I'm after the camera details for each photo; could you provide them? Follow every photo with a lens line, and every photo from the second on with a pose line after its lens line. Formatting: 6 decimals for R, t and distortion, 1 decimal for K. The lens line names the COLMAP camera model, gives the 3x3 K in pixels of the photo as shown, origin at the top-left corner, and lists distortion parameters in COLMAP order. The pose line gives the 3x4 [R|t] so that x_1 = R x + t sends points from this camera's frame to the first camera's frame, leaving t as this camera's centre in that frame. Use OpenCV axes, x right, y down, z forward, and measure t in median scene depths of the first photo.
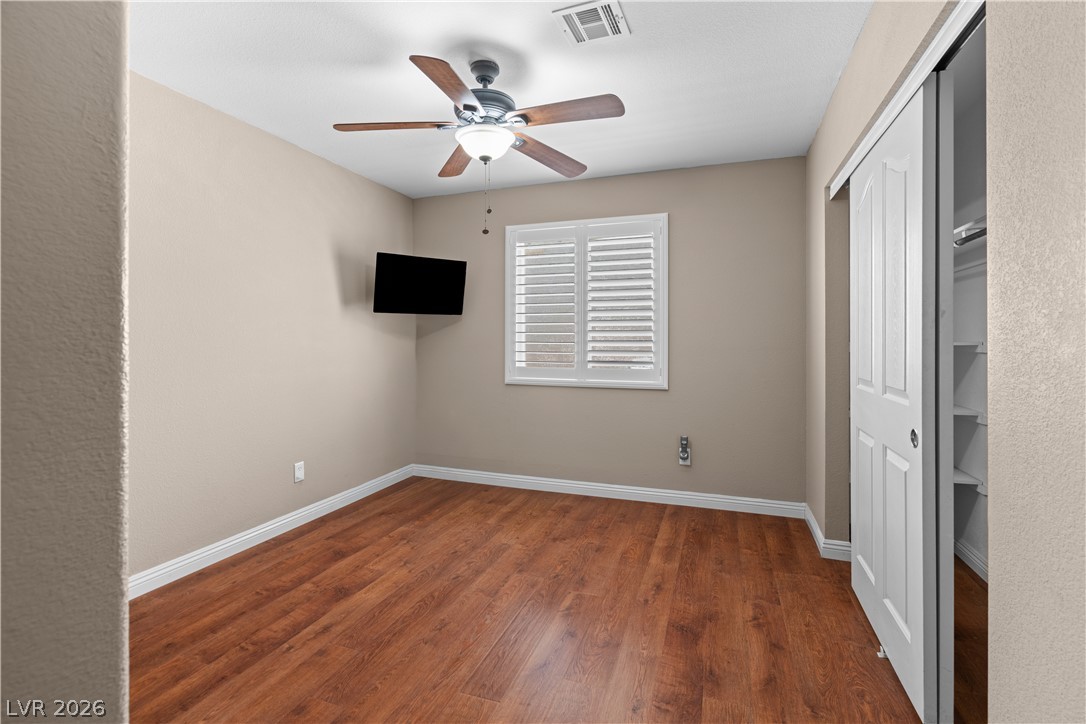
lens RADIAL K [[497.2, 0, 545.7], [0, 497.2, 336.6], [0, 0, 1]] dist [-0.005827, 0.001850]
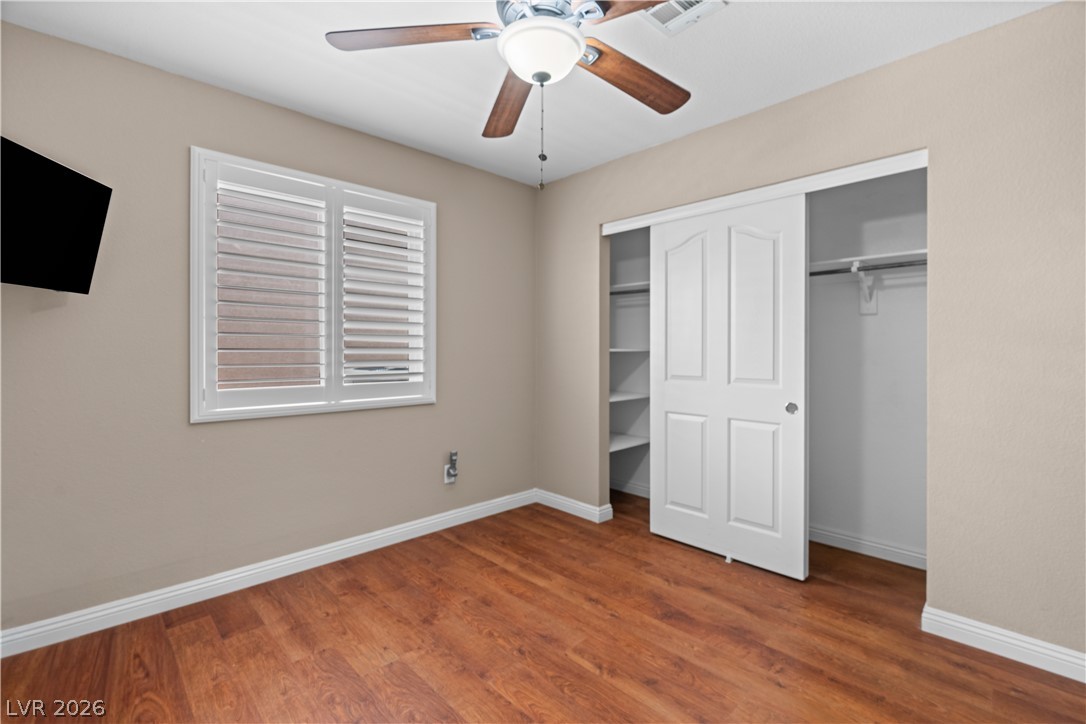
lens RADIAL K [[486.8, 0, 541.7], [0, 486.8, 347.6], [0, 0, 1]] dist [-0.006598, 0.001099]
pose [[0.447072, 0.002302, 0.894495, -0.531623], [-0.007912, 0.999968, 0.001381, 0.006118], [-0.894463, -0.007695, 0.447075, 0.525874]]
